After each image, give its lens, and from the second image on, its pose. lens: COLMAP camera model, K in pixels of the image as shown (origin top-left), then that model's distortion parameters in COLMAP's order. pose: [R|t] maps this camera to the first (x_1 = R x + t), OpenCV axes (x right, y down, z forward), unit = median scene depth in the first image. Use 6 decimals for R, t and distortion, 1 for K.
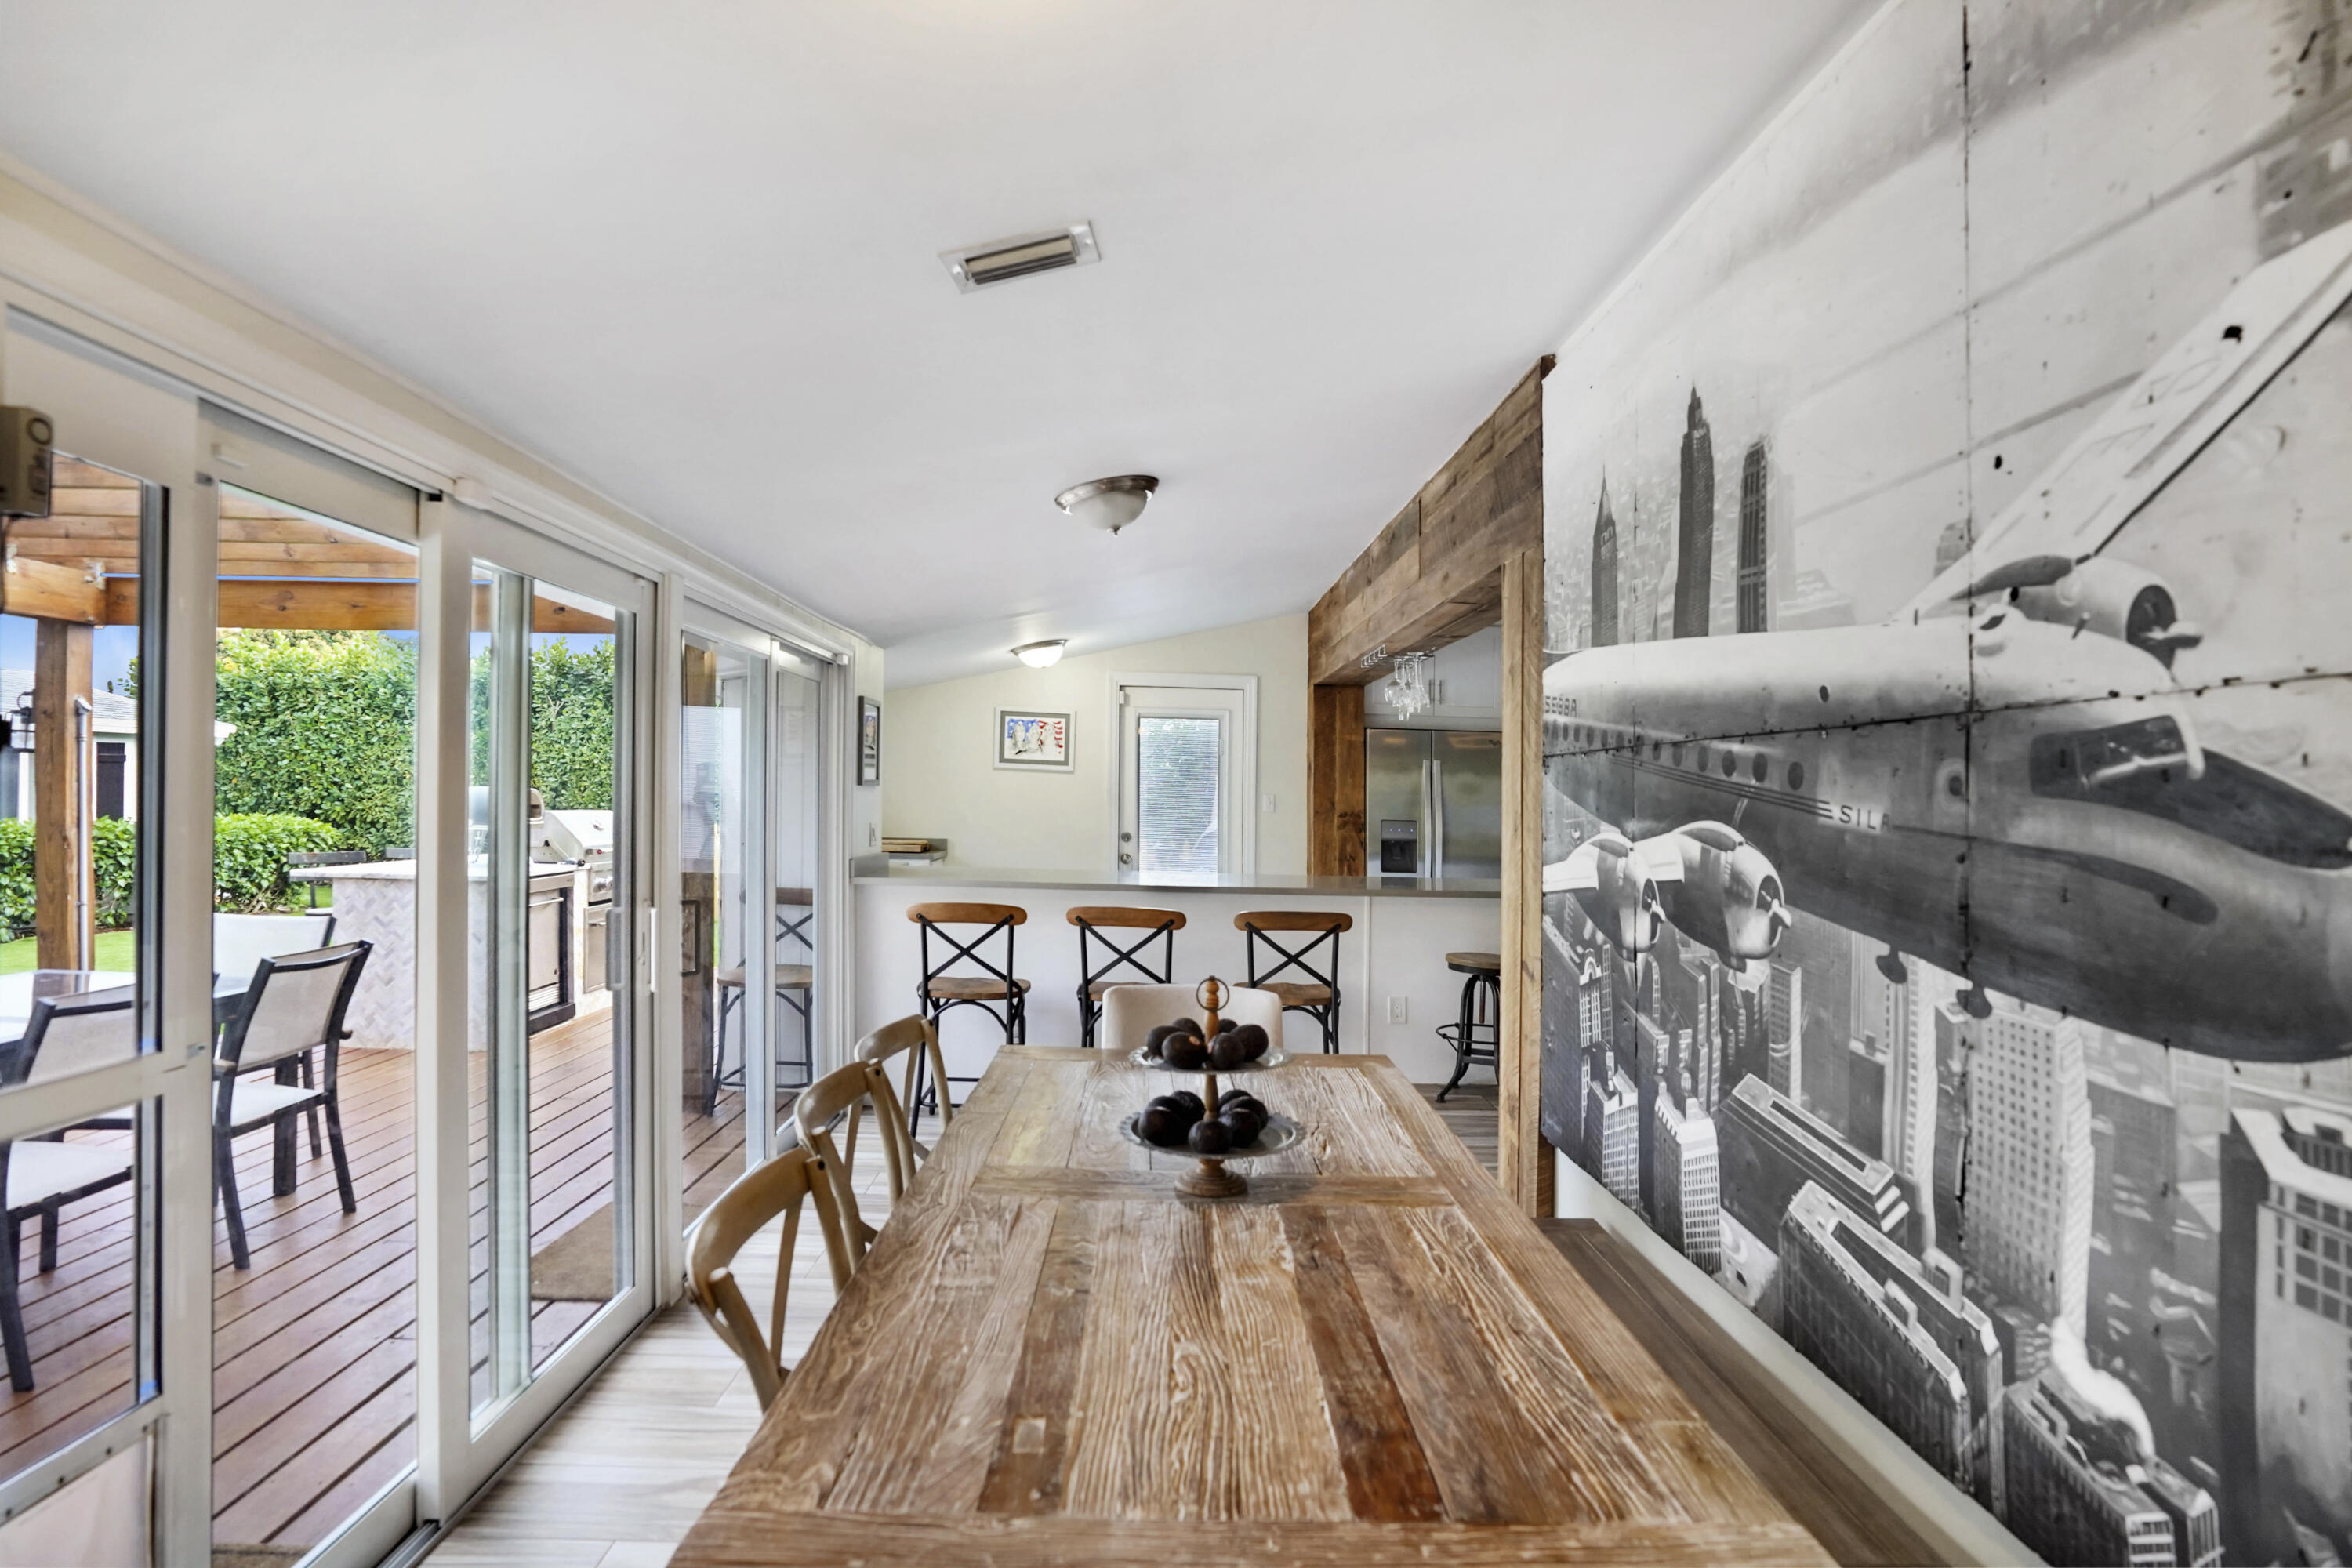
lens RADIAL K [[1084.2, 0, 1065.4], [0, 1084.2, 734.8], [0, 0, 1]] dist [-0.020479, 0.001824]
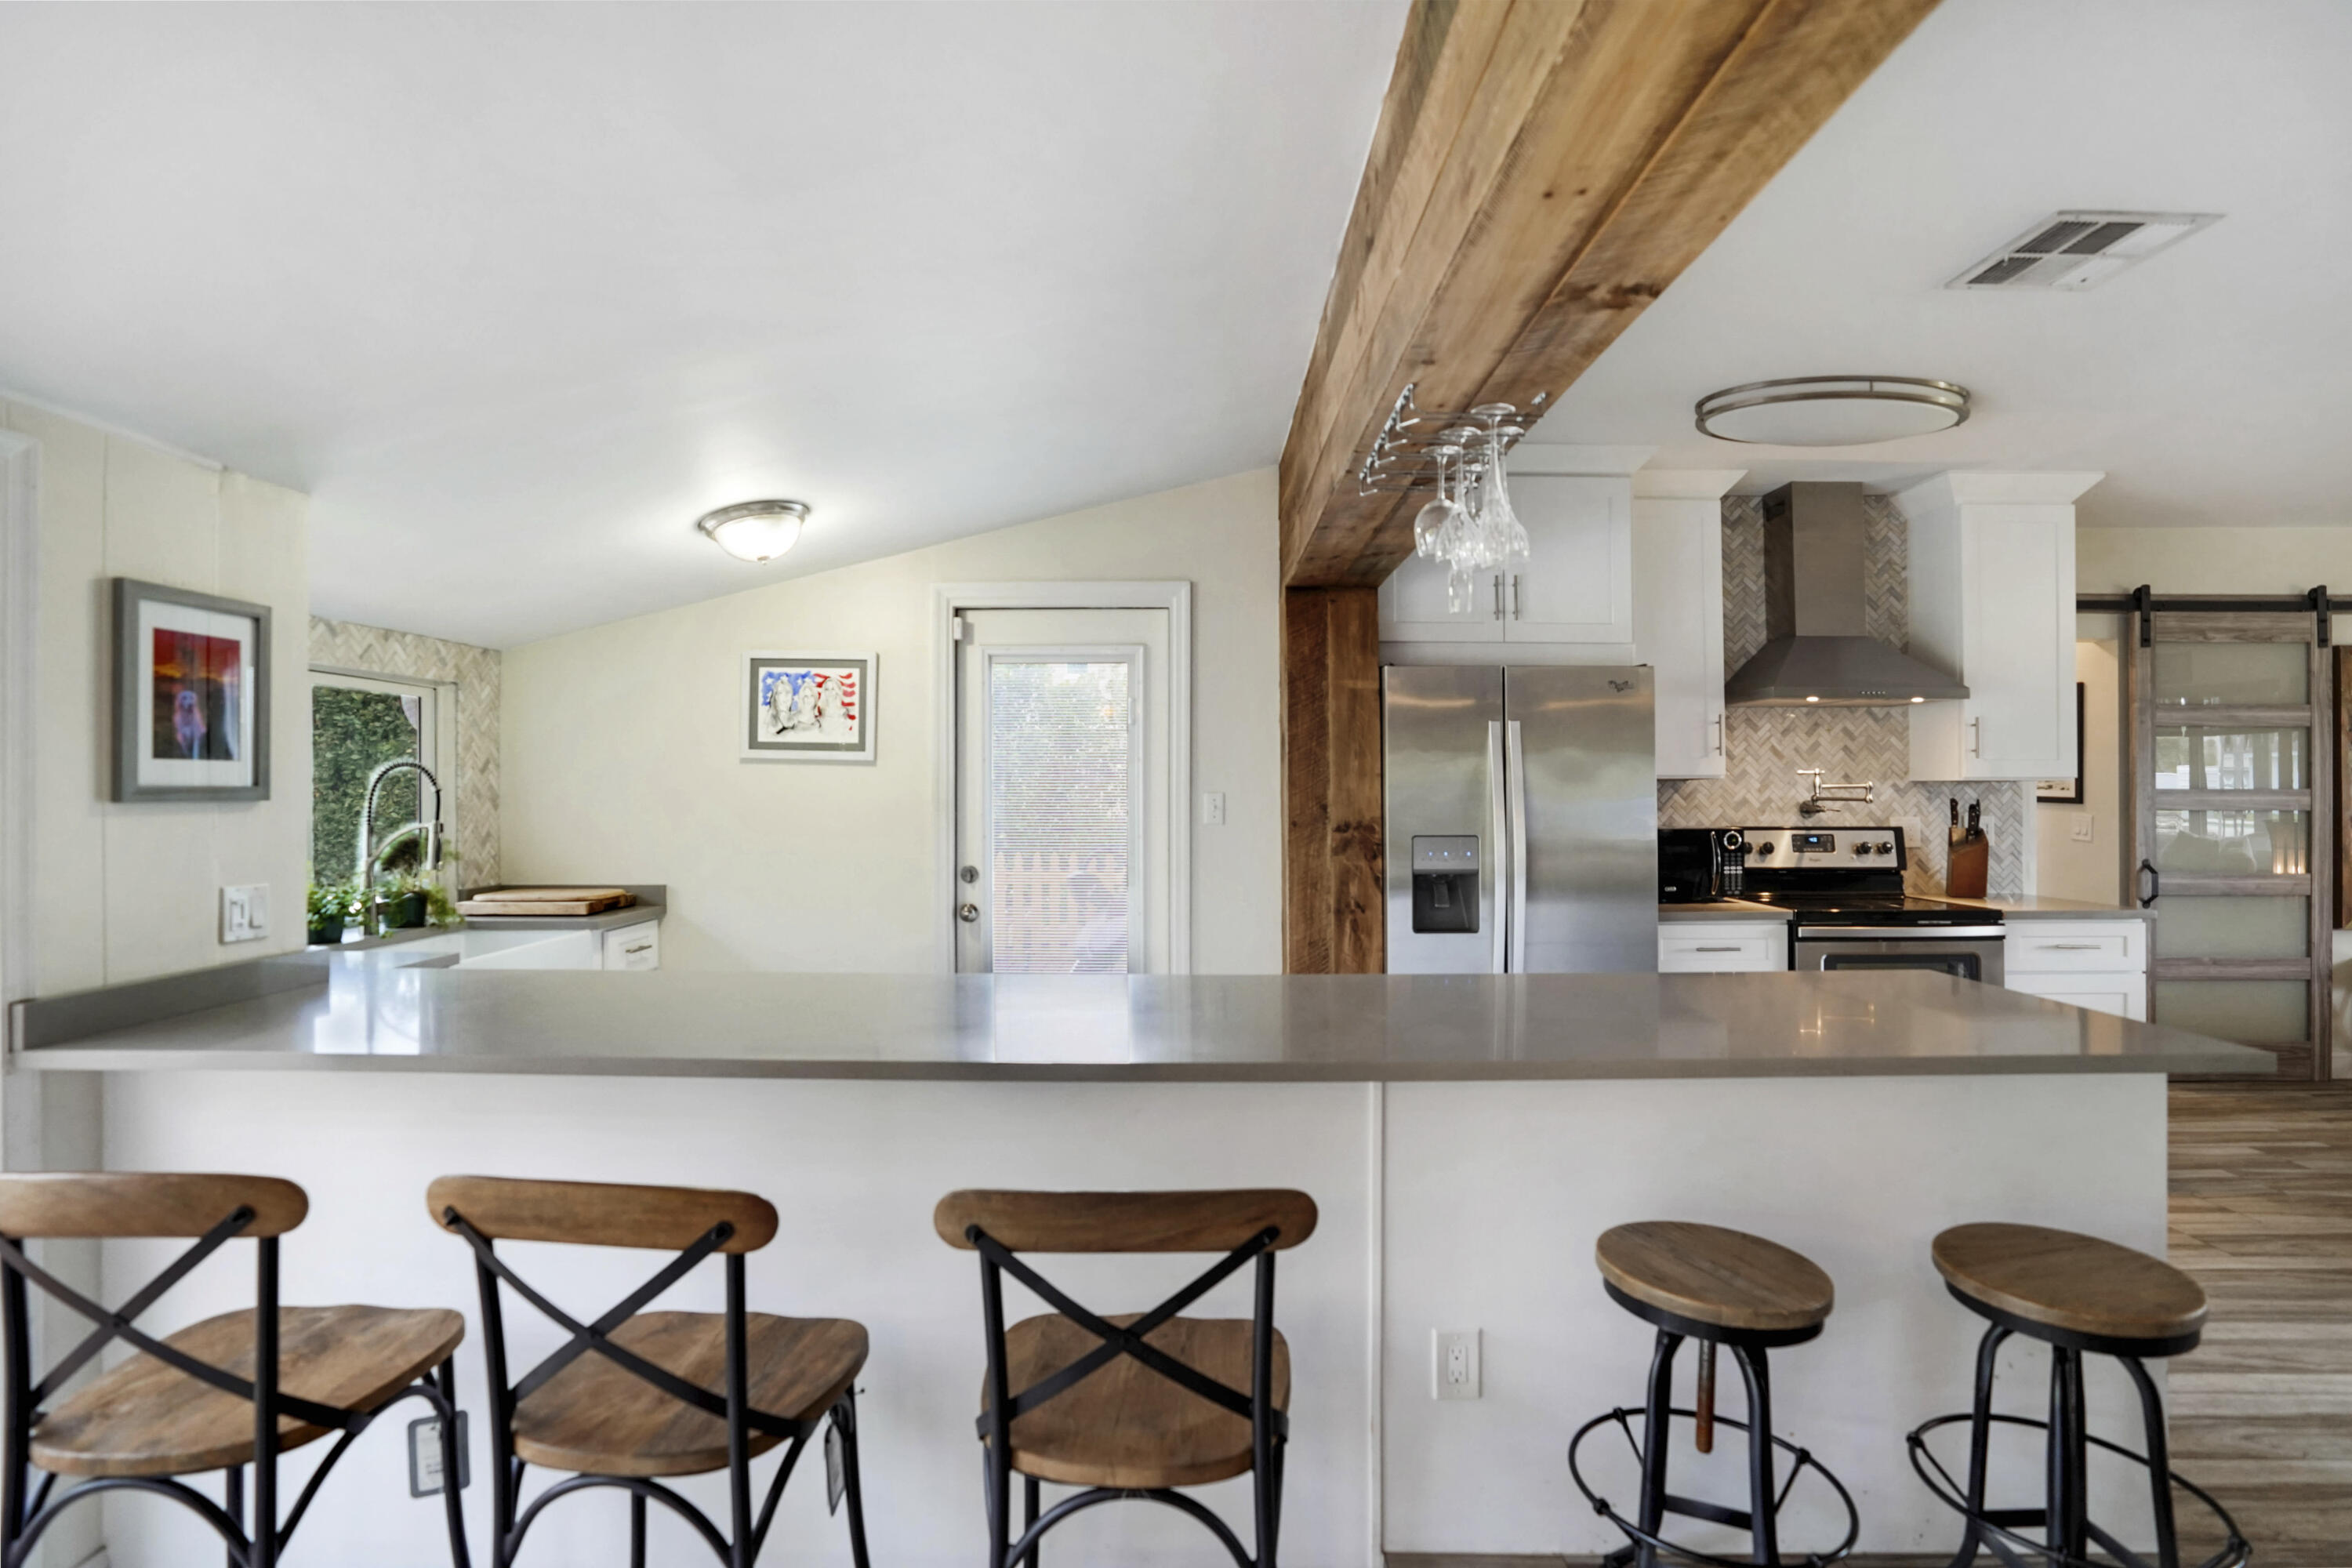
lens RADIAL K [[1084.2, 0, 1160.9], [0, 1084.2, 786.3], [0, 0, 1]] dist [-0.020479, 0.001824]
pose [[0.998209, -0.026850, 0.053462, 0.136133], [0.024286, 0.998550, 0.048036, 0.025226], [-0.054674, -0.046651, 0.997414, 0.461717]]
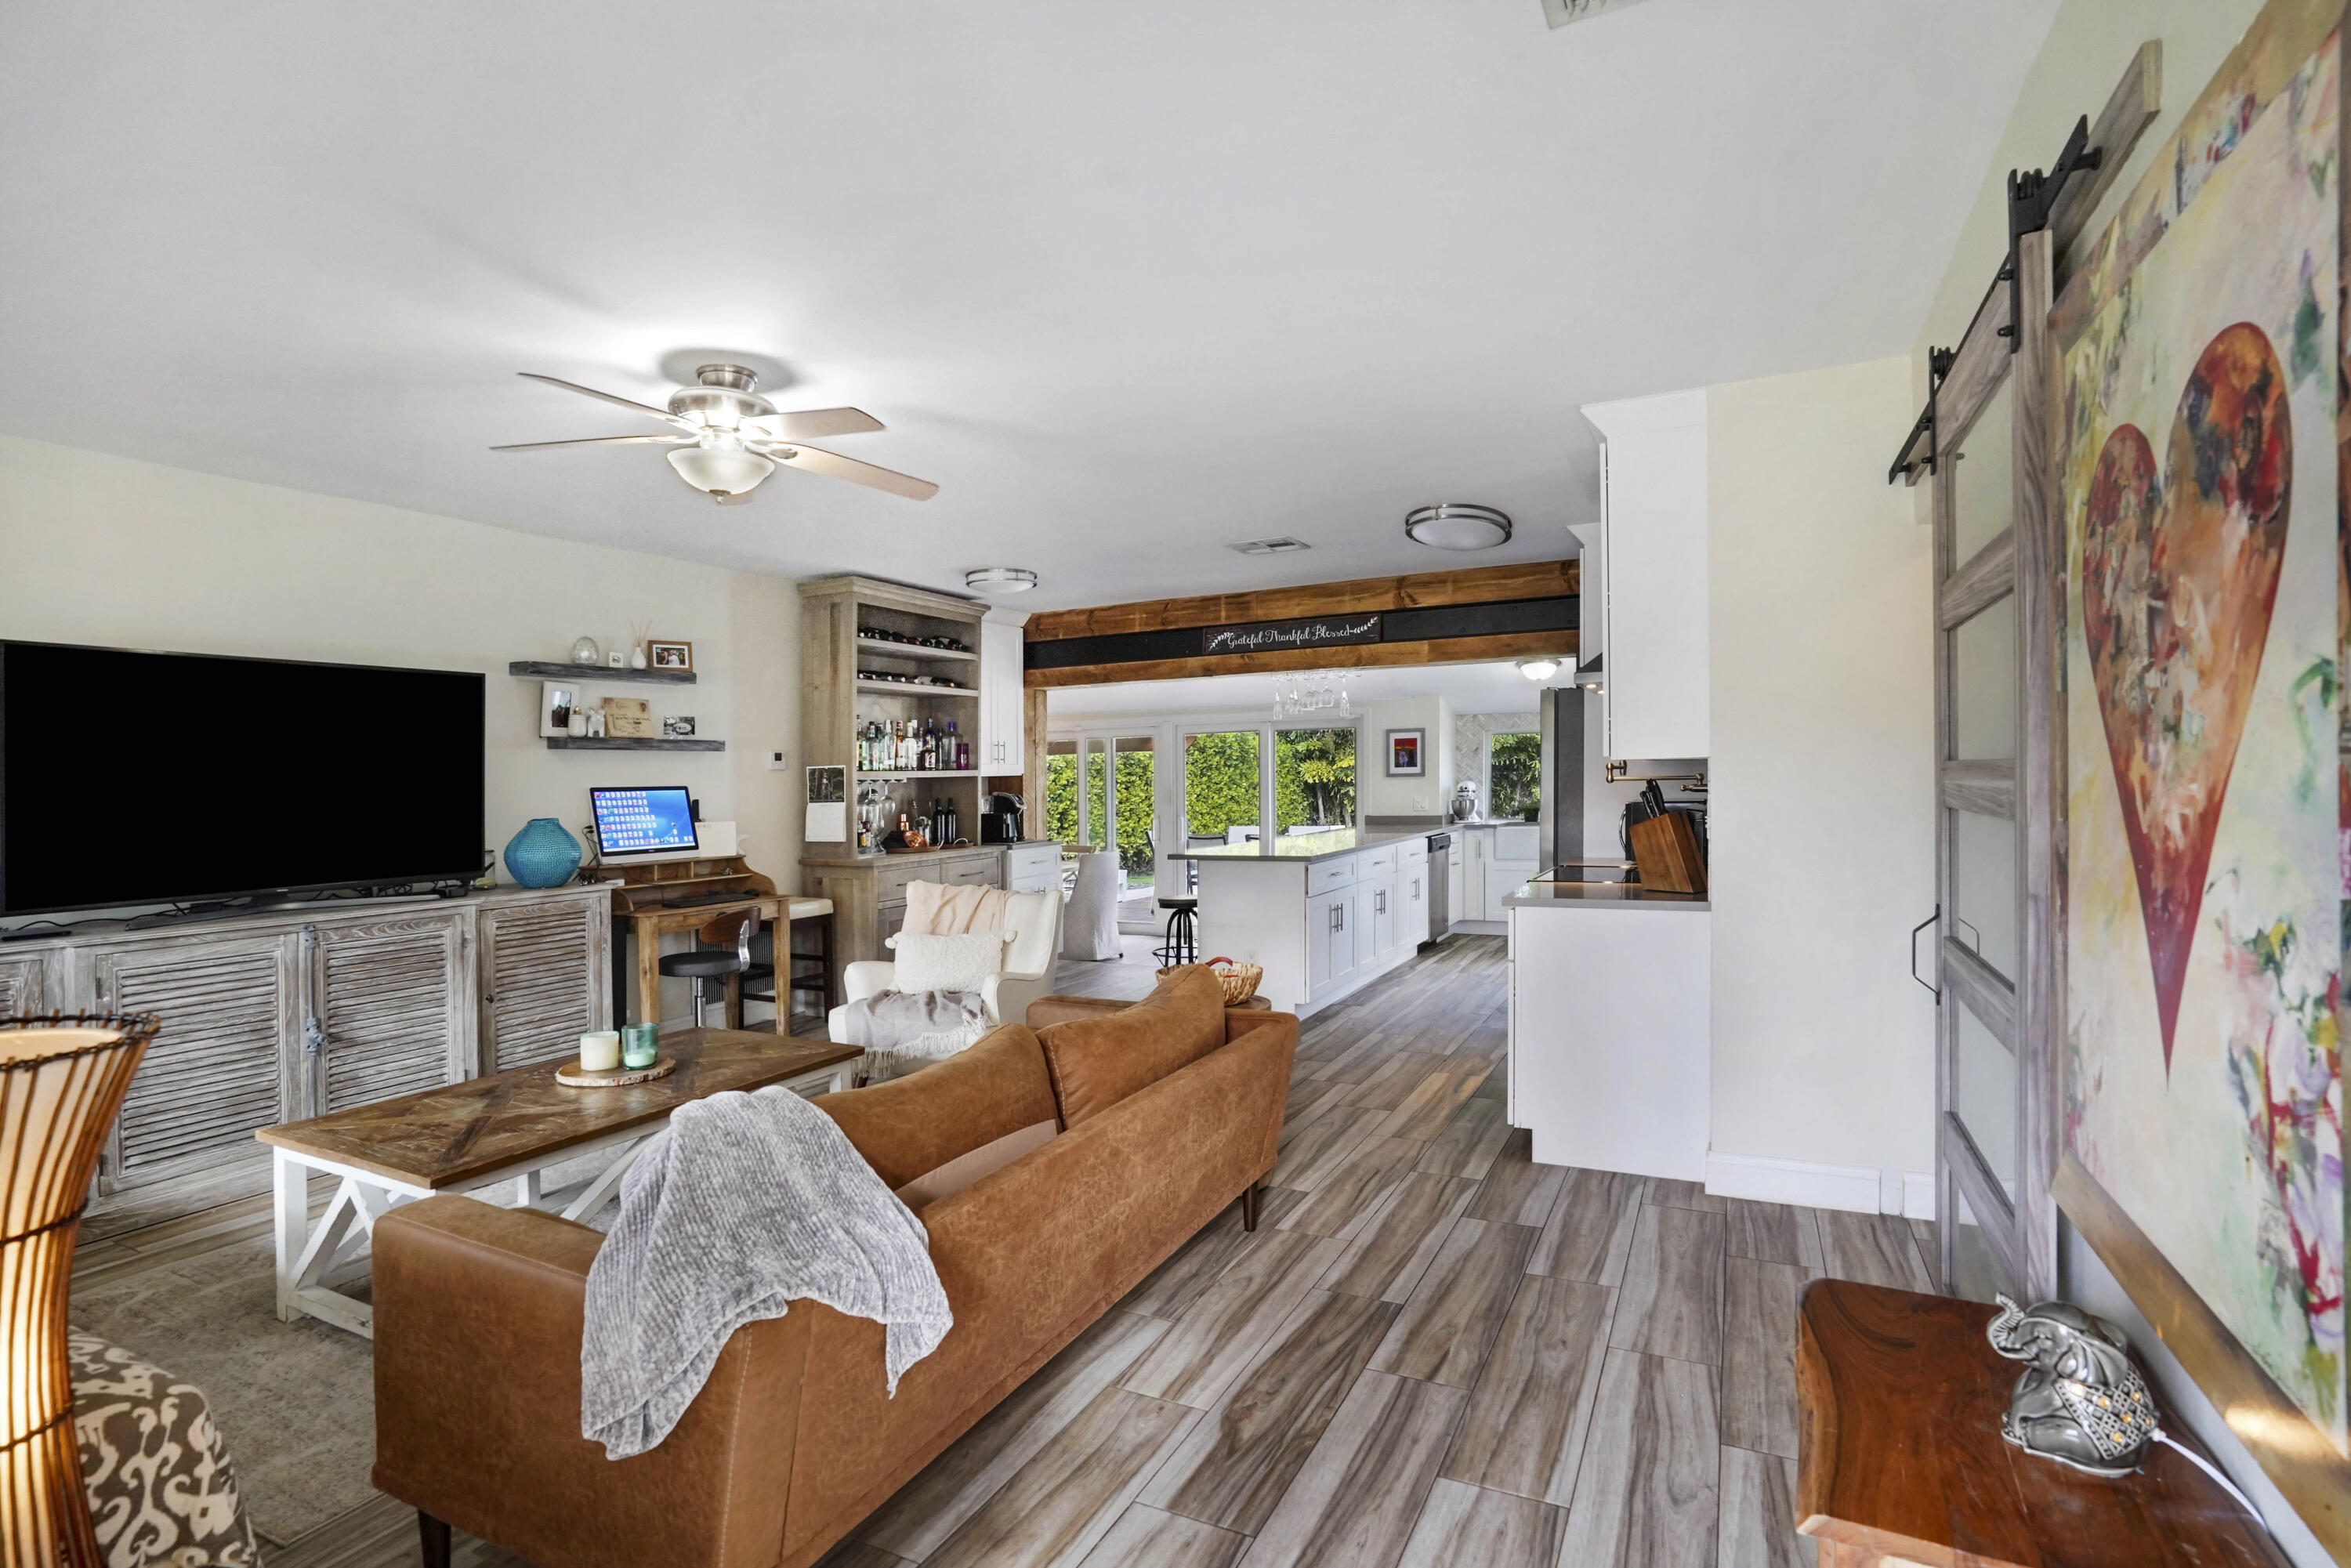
lens RADIAL K [[1083.7, 0, 1171.2], [0, 1083.7, 780.3], [0, 0, 1]] dist [-0.020479, 0.001824]
pose [[-0.386511, -0.022431, -0.922012, 1.258844], [0.044602, 0.998080, -0.042978, 0.088177], [0.921206, -0.057735, -0.384768, 1.050847]]
